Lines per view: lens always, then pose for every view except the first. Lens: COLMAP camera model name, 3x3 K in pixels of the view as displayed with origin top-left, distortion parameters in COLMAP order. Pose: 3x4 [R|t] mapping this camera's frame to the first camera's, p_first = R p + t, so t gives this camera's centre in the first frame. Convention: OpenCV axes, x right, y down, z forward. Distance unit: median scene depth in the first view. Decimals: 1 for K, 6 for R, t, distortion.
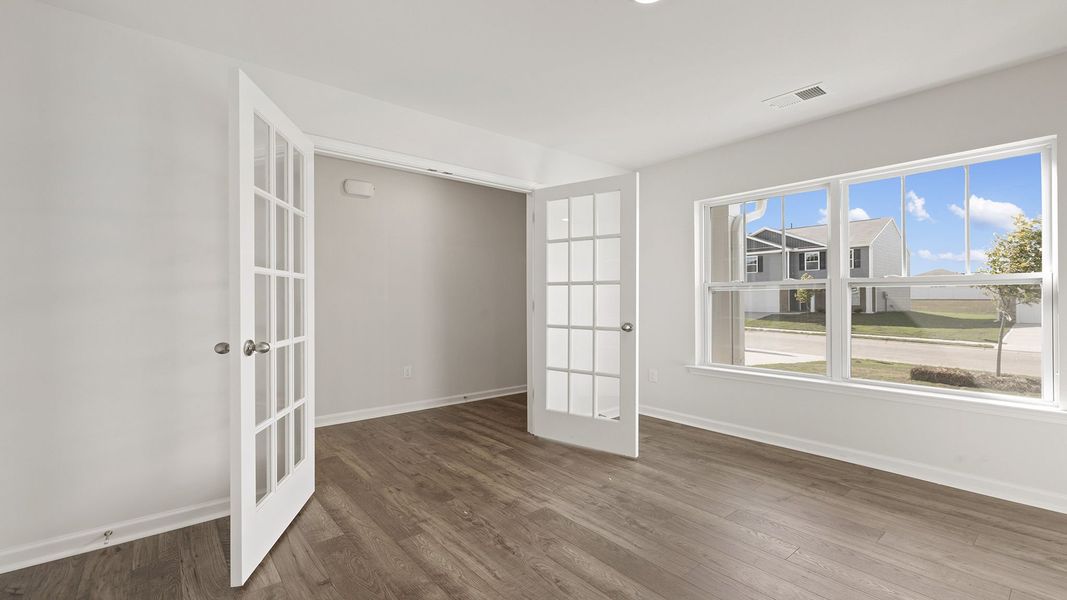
lens RADIAL K [[445.9, 0, 533.5], [0, 445.9, 300.0], [0, 0, 1]] dist [0.001358, 0.000229]
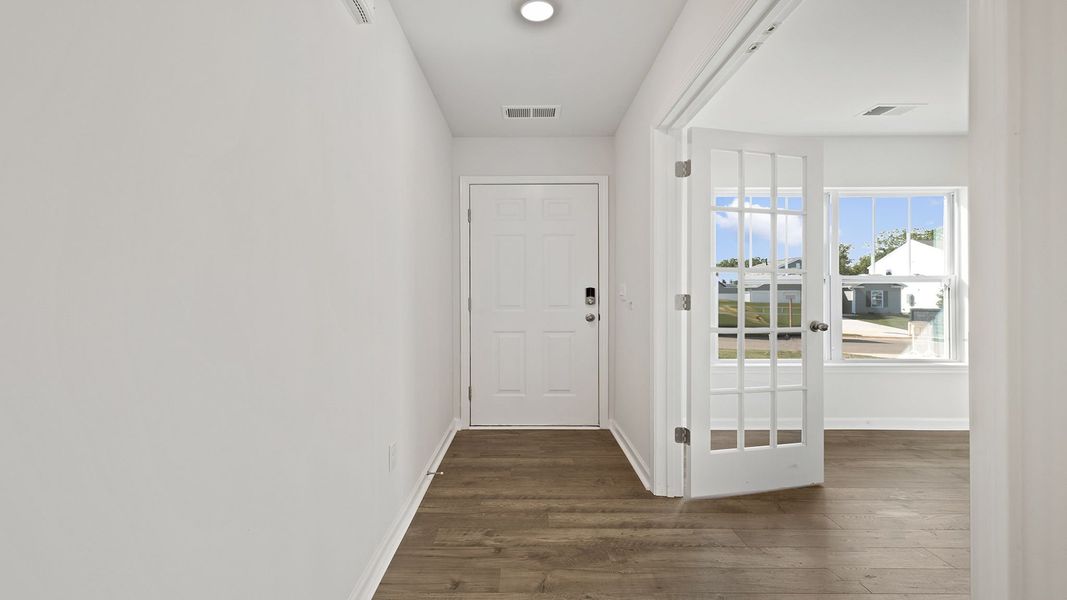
lens RADIAL K [[445.9, 0, 533.5], [0, 445.9, 300.0], [0, 0, 1]] dist [0.001358, 0.000229]
pose [[0.644093, 0.001571, 0.764946, -0.740261], [0.000448, 0.999997, -0.002432, 0.018158], [-0.764947, 0.001909, 0.644090, 0.863083]]
